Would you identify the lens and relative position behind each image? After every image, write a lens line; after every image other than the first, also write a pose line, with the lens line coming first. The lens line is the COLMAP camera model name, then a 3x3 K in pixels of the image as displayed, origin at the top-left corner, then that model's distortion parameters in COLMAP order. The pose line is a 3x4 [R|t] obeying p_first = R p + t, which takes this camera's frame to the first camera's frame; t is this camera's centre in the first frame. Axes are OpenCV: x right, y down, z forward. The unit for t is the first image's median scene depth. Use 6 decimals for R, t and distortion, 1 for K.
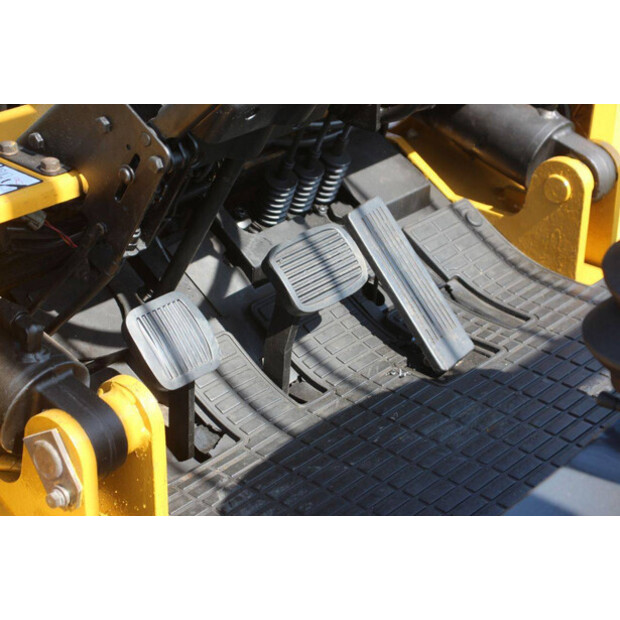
lens RADIAL K [[1412.7, 0, 300.9], [0, 1412.7, 327.3], [0, 0, 1]] dist [0.300768, 0.000000]
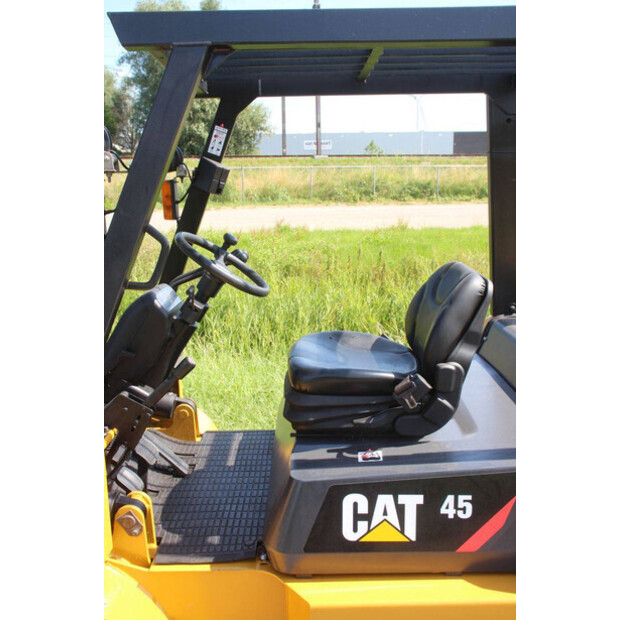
lens RADIAL K [[646.5, 0, 311.8], [0, 646.5, 318.9], [0, 0, 1]] dist [-0.034389, 0.000000]
pose [[0.744332, -0.171079, 0.645525, -0.550318], [0.351512, 0.922253, -0.160898, 0.040805], [-0.567811, 0.346672, 0.746599, -0.318608]]
